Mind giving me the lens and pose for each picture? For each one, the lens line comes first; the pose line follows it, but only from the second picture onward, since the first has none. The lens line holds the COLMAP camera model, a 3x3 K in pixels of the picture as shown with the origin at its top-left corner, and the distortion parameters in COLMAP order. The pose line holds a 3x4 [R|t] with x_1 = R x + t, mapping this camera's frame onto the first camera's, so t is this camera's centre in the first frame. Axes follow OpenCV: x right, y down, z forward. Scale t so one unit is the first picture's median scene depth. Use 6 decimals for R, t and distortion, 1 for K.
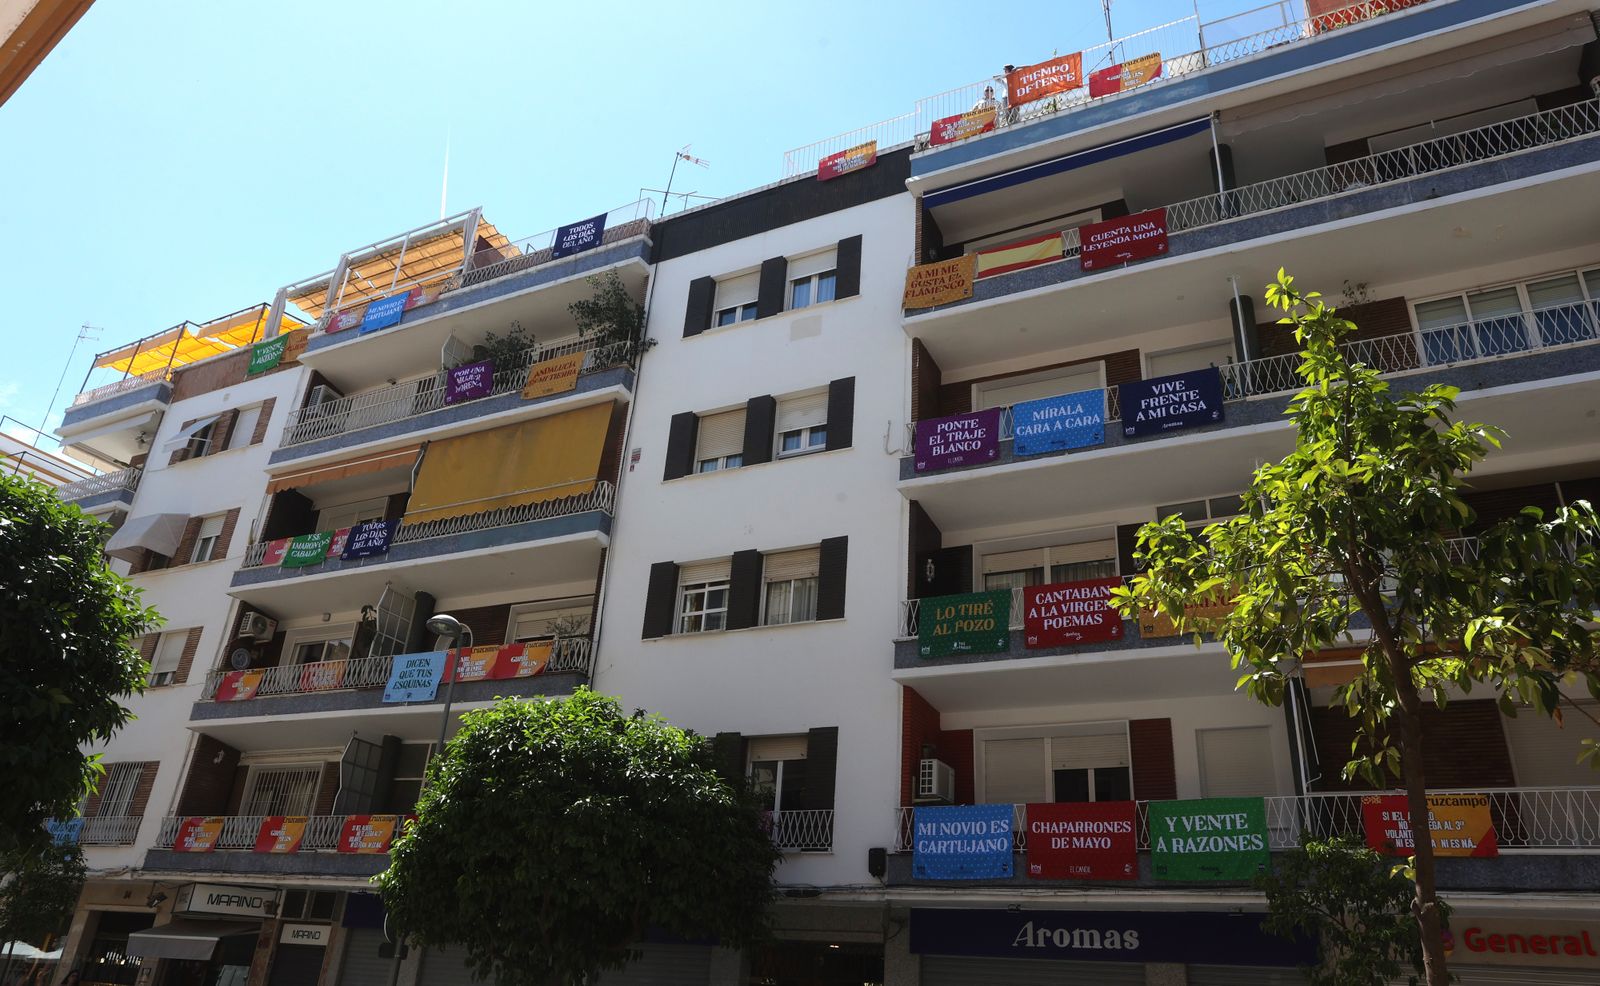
lens RADIAL K [[1099.5, 0, 789.1], [0, 1099.5, 486.4], [0, 0, 1]] dist [-0.065194, 0.056846]
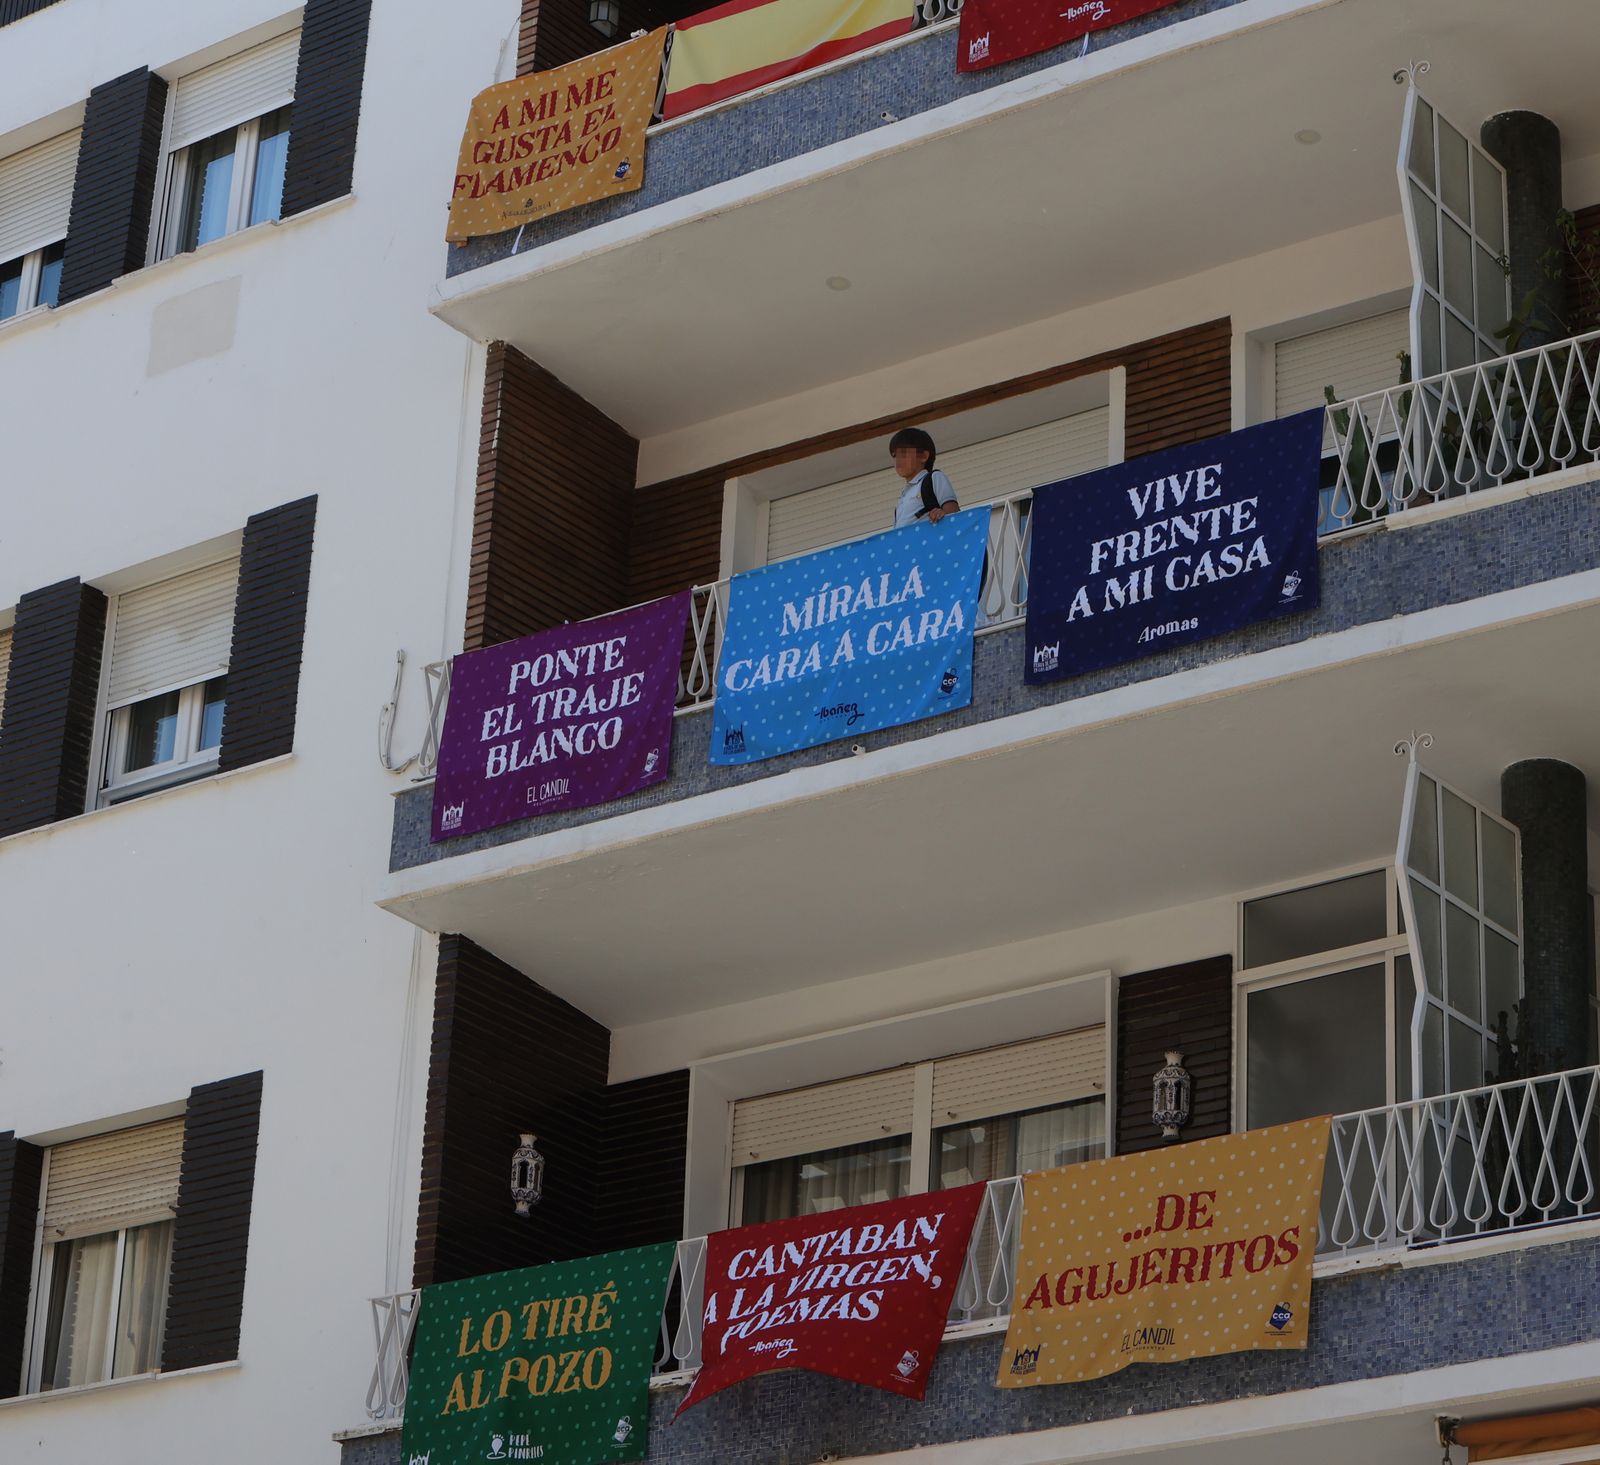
lens RADIAL K [[4539.9, 0, 802.2], [0, 4539.9, 731.8], [0, 0, 1]] dist [-0.347141, 0.858874]
pose [[0.986375, -0.089571, -0.137994, 0.373704], [0.093305, 0.995420, 0.020819, -0.056711], [0.135497, -0.033411, 0.990214, -0.158574]]
